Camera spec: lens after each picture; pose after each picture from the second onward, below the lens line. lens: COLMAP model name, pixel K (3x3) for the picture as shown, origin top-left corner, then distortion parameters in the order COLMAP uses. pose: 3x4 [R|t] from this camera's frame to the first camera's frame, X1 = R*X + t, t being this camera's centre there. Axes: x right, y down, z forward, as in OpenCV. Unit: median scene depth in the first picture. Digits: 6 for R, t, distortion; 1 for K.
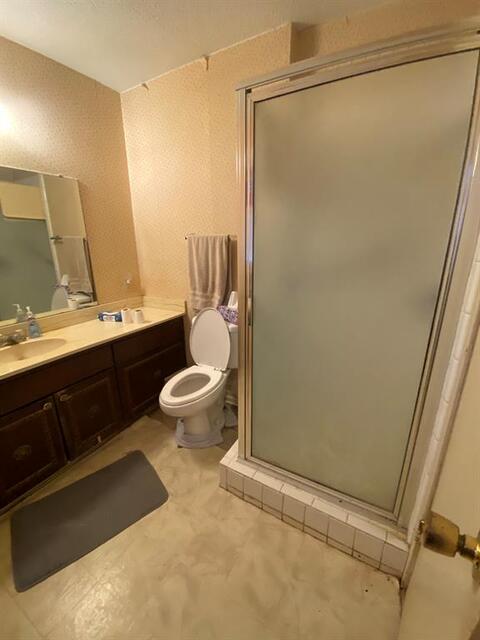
lens RADIAL K [[259.9, 0, 240.6], [0, 259.9, 322.2], [0, 0, 1]] dist [0.018680, -0.022489]
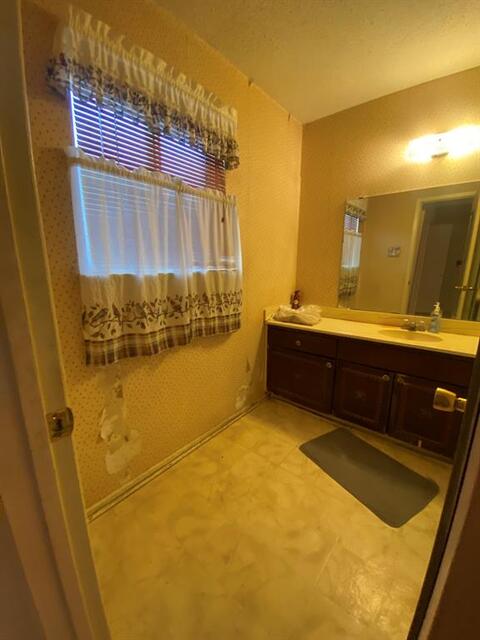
lens RADIAL K [[259.9, 0, 240.6], [0, 259.9, 322.2], [0, 0, 1]] dist [0.018680, -0.022489]
pose [[-0.183596, 0.217426, -0.958654, 0.509543], [-0.282148, 0.922541, 0.263271, -0.054671], [0.941640, 0.318818, -0.108029, 0.374296]]
